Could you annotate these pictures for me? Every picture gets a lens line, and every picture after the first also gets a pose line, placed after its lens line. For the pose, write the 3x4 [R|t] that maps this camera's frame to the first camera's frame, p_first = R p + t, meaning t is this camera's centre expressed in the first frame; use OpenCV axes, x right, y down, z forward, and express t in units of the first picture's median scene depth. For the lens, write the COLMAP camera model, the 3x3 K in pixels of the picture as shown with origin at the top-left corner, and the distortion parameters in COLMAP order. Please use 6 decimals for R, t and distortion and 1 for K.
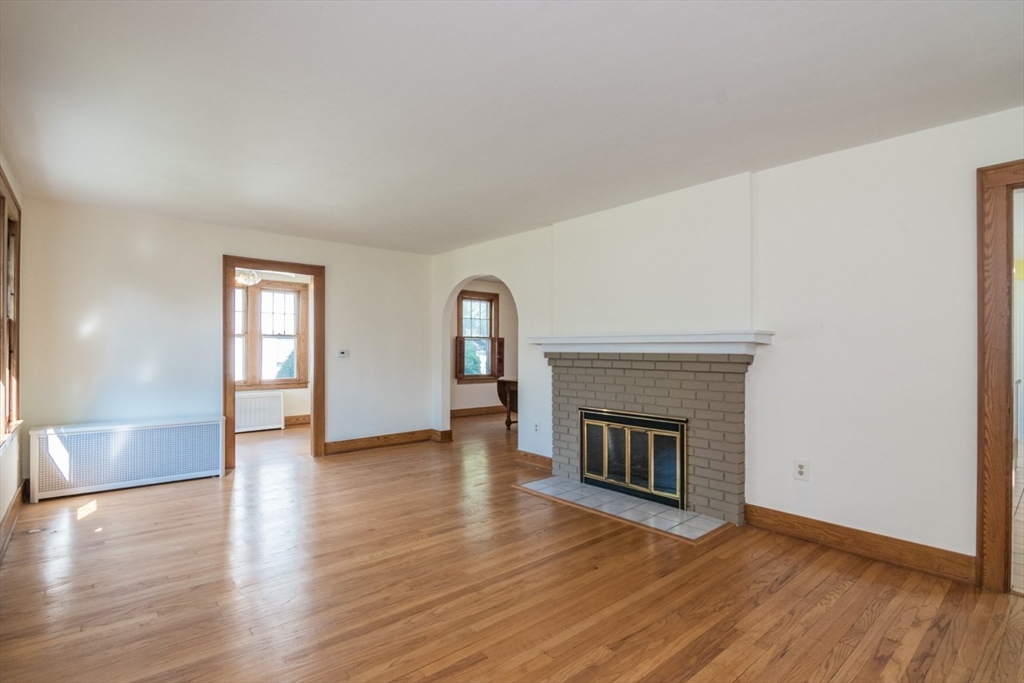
lens RADIAL K [[500.8, 0, 503.1], [0, 500.8, 349.6], [0, 0, 1]] dist [-0.016671, -0.001676]
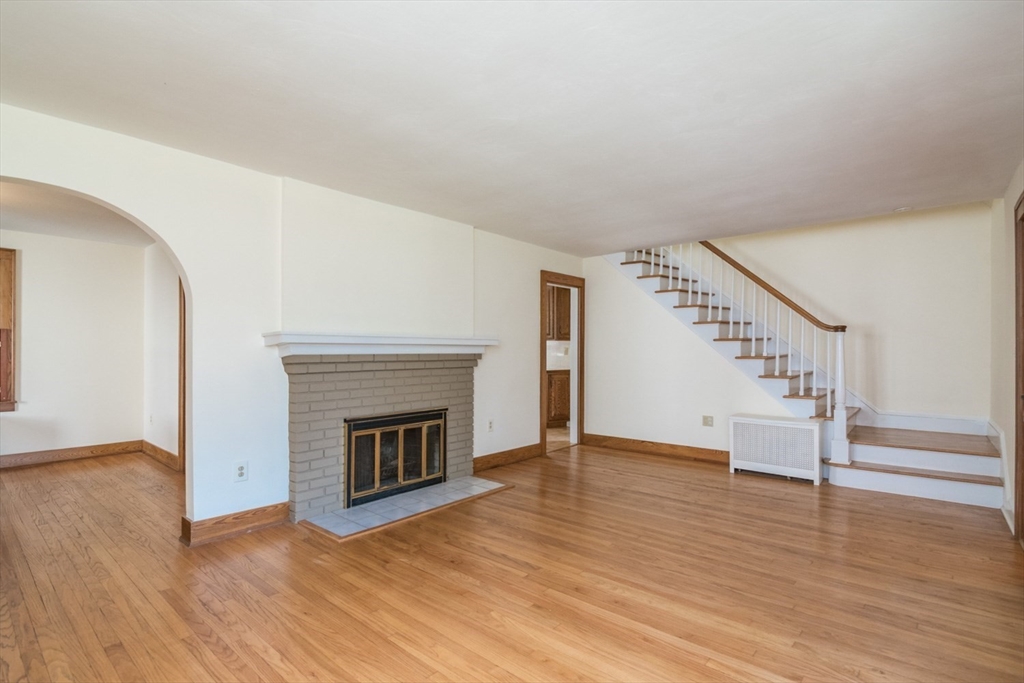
lens RADIAL K [[500.8, 0, 506.4], [0, 500.8, 346.4], [0, 0, 1]] dist [-0.016671, -0.001676]
pose [[-0.164072, 0.003769, 0.986441, -0.817505], [0.000452, 0.999993, -0.003746, -0.005312], [-0.986448, -0.000169, -0.164073, 0.989721]]
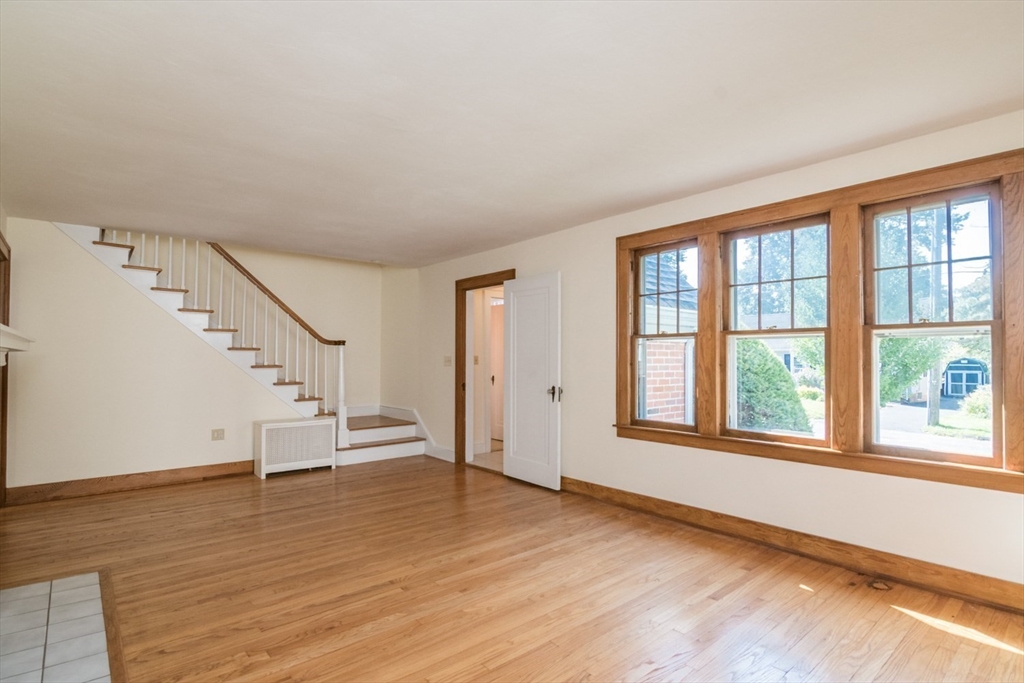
lens RADIAL K [[500.8, 0, 508.2], [0, 500.8, 352.7], [0, 0, 1]] dist [-0.016671, -0.001676]
pose [[-0.999866, -0.004920, -0.015598, -0.274187], [-0.004743, 0.999924, -0.011383, -0.006574], [0.015653, -0.011307, -0.999814, 1.534092]]
